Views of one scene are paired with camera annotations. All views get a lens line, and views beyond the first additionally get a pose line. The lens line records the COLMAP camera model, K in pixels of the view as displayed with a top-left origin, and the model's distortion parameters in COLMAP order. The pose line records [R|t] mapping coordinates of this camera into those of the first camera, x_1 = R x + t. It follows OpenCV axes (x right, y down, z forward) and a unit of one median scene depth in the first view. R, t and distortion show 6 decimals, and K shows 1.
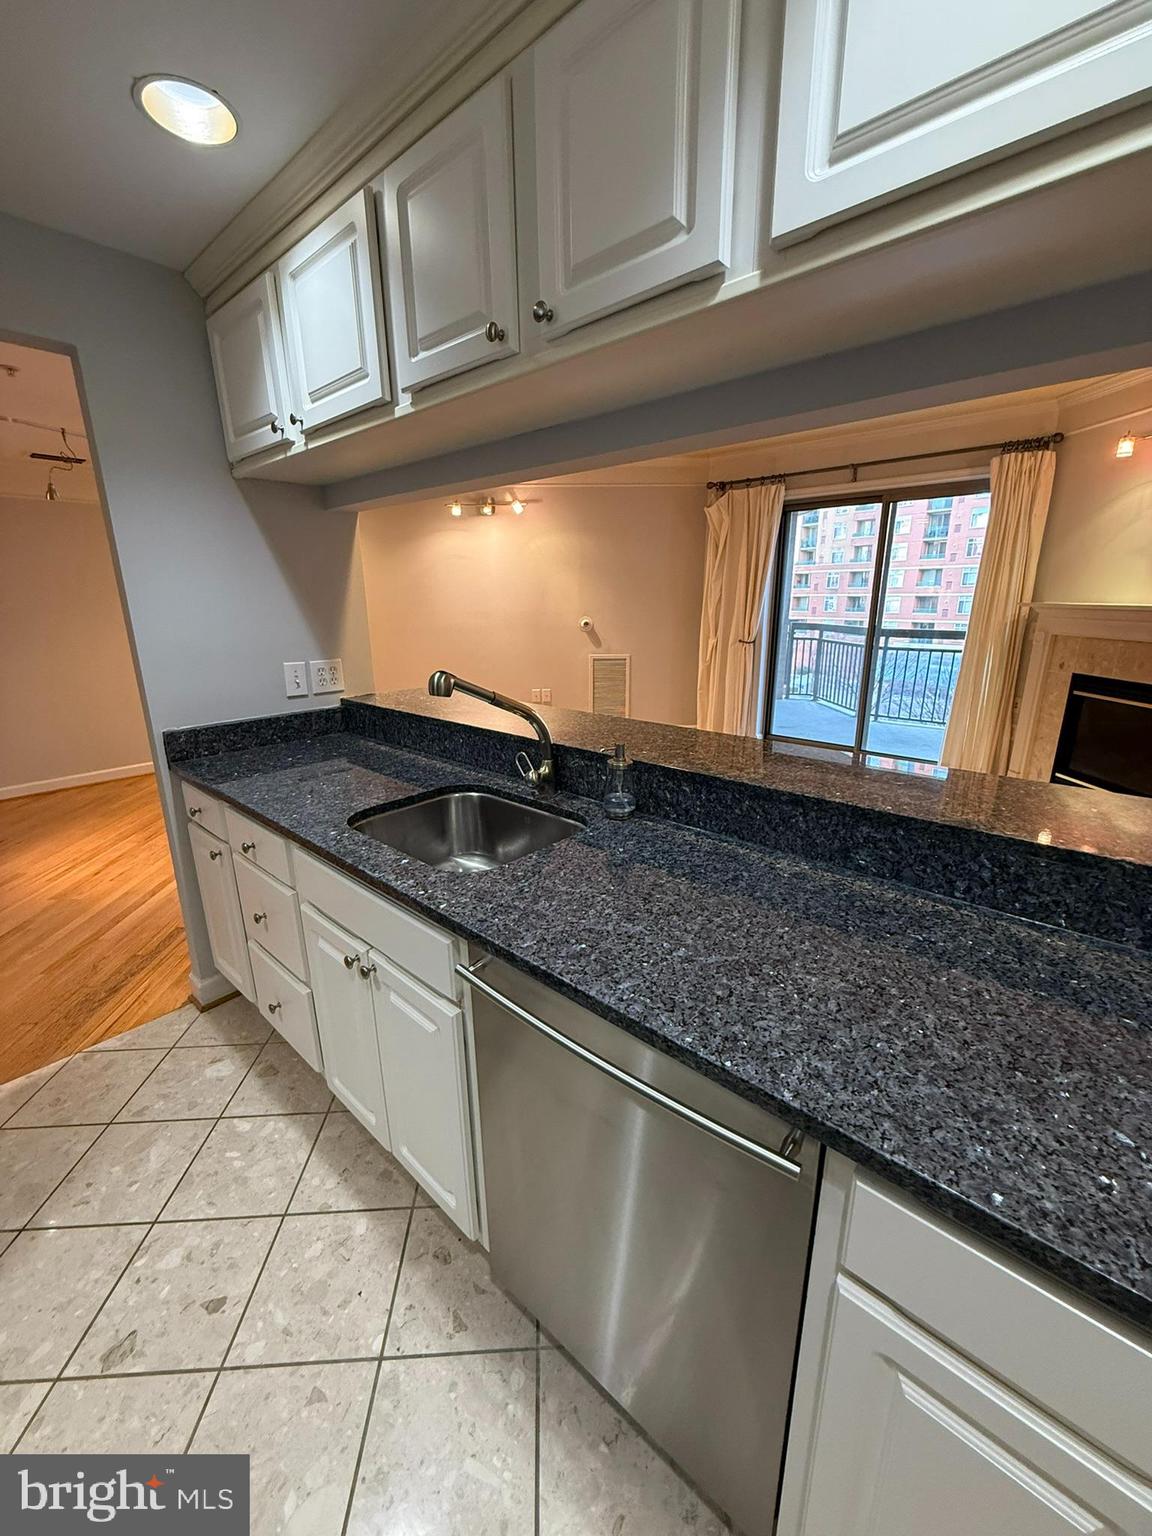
lens RADIAL K [[611.0, 0, 574.9], [0, 611.0, 766.3], [0, 0, 1]] dist [0.001052, -0.000491]
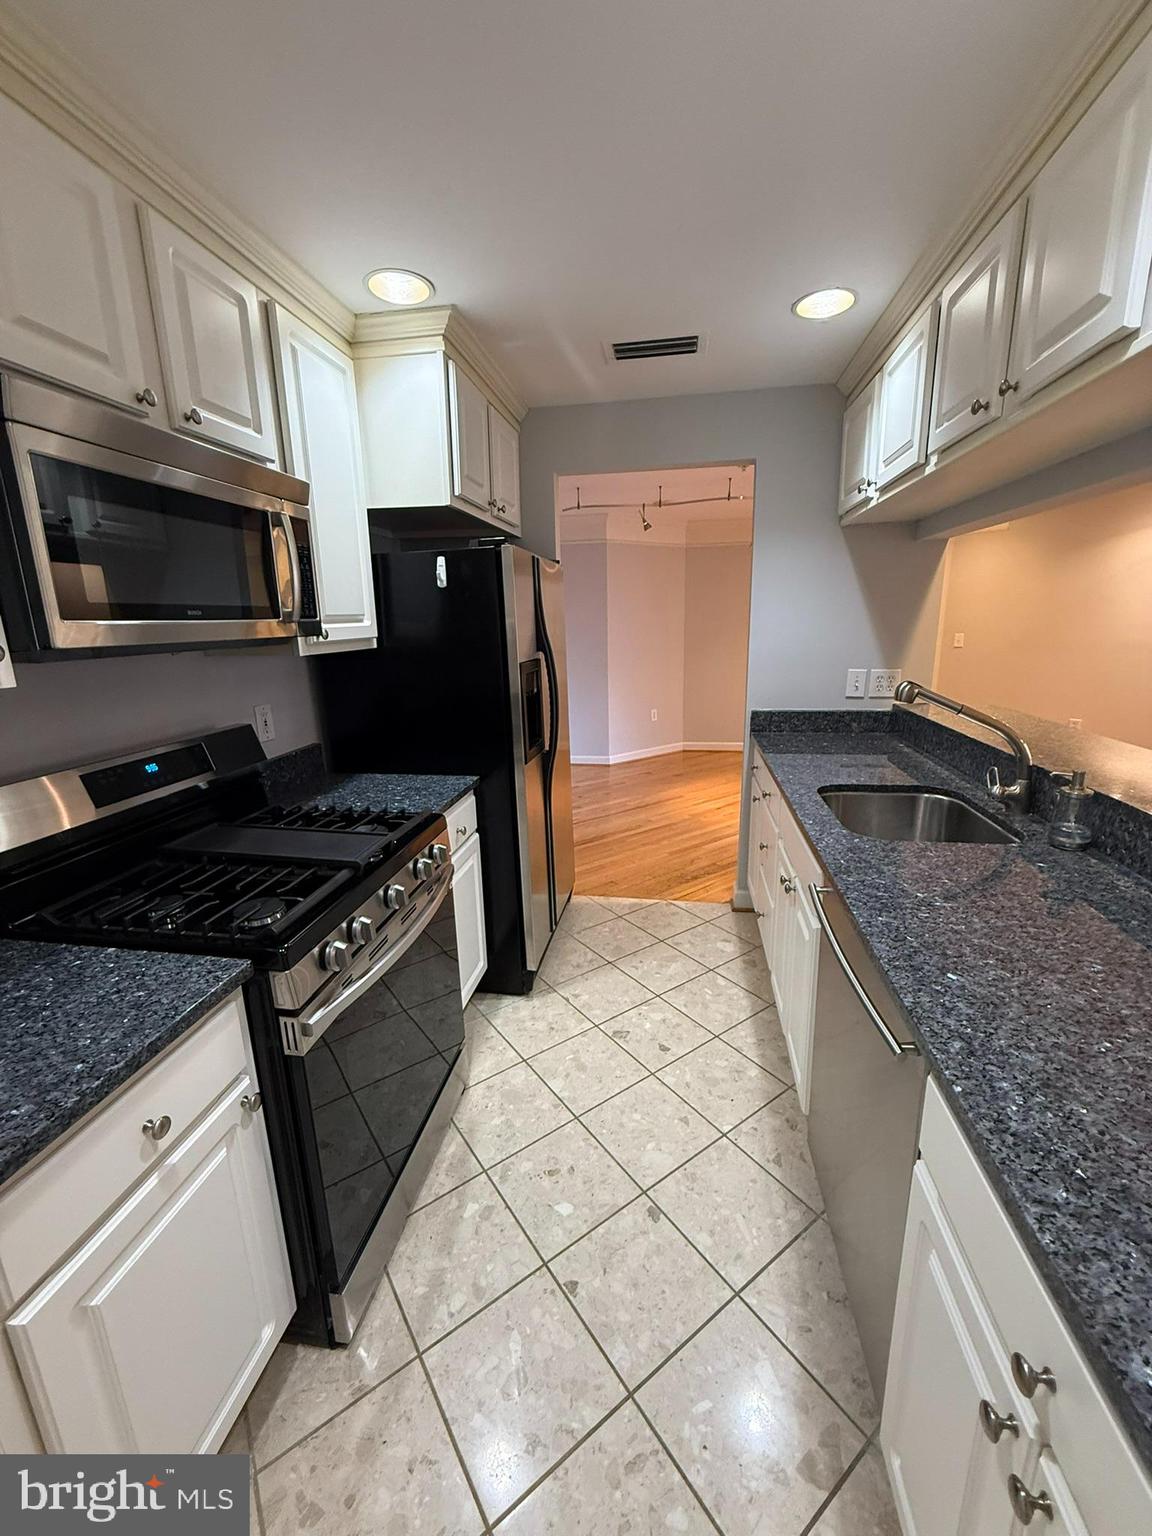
lens RADIAL K [[611.0, 0, 578.2], [0, 611.0, 763.7], [0, 0, 1]] dist [0.001052, -0.000491]
pose [[0.539831, 0.192316, -0.819510, 0.407538], [-0.207775, 0.973871, 0.091674, 0.025141], [0.815728, 0.120785, 0.565684, -0.178680]]
